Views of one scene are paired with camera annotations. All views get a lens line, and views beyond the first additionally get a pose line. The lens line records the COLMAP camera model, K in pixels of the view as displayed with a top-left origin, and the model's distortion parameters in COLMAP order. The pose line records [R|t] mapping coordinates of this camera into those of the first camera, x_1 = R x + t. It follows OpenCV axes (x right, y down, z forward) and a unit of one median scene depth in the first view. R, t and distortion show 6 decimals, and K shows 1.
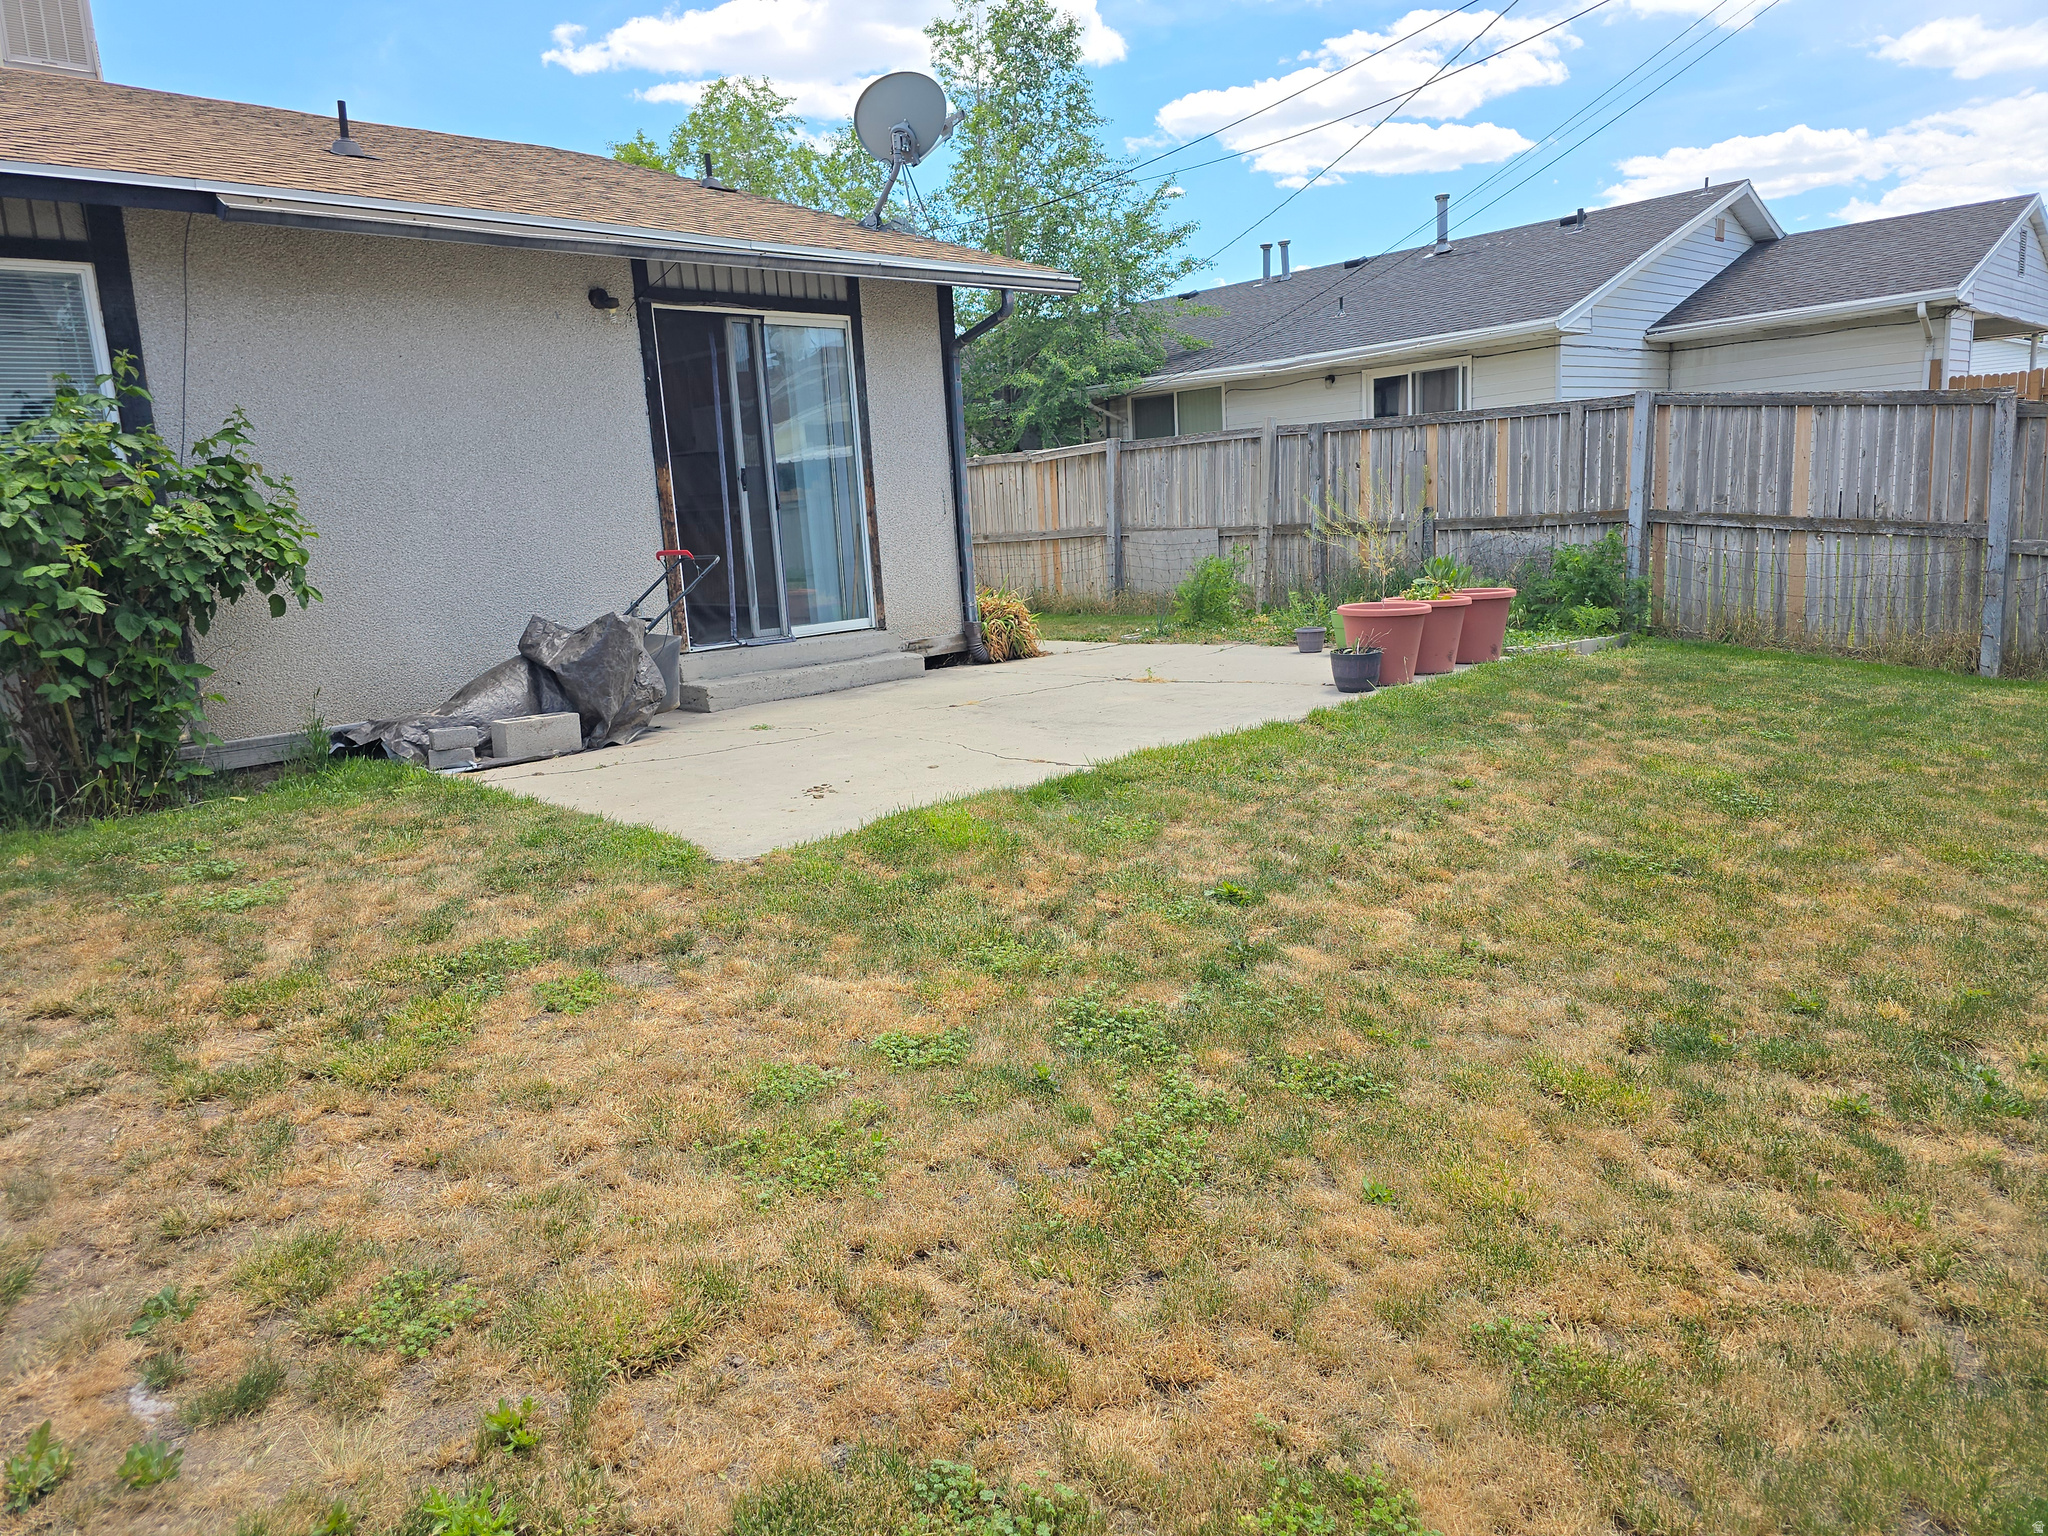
lens RADIAL K [[1375.1, 0, 1025.6], [0, 1375.1, 765.6], [0, 0, 1]] dist [0.049013, -0.042870]
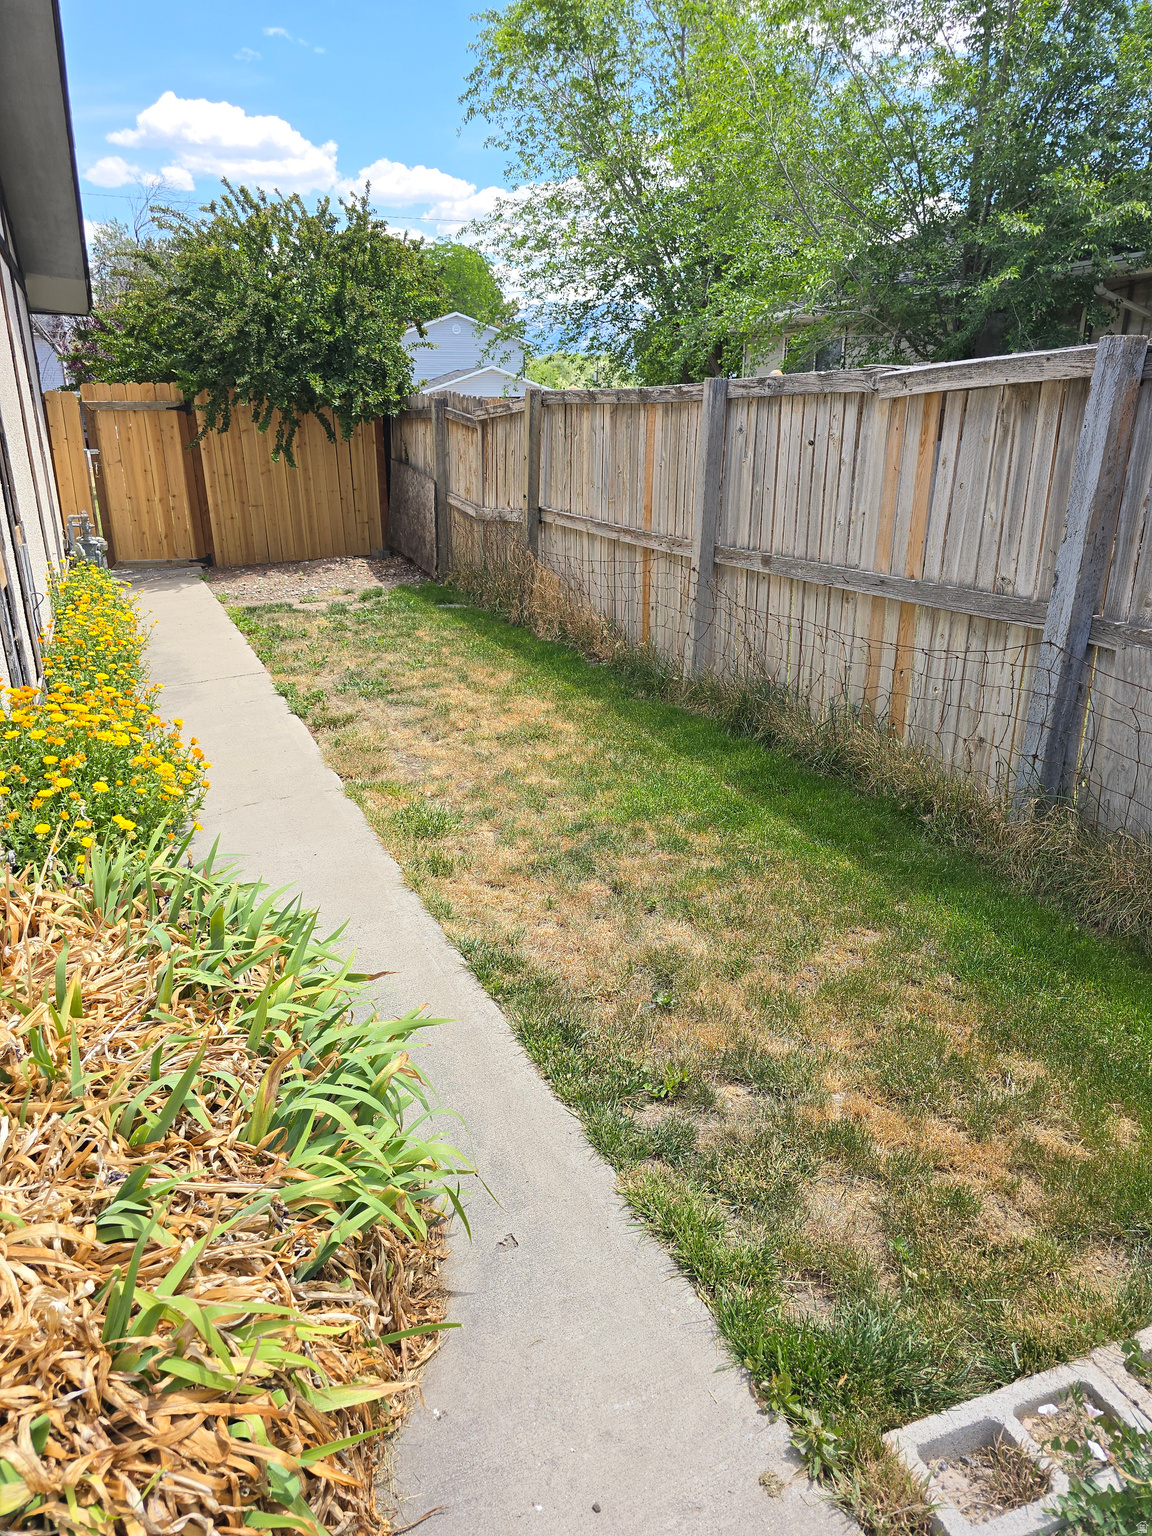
lens RADIAL K [[1031.3, 0, 575.2], [0, 1031.3, 770.1], [0, 0, 1]] dist [0.049013, -0.042870]
pose [[0.925318, 0.162784, -0.342474, 0.044125], [-0.099988, 0.975946, 0.193729, -0.168325], [0.365772, -0.145018, 0.919337, 0.692460]]
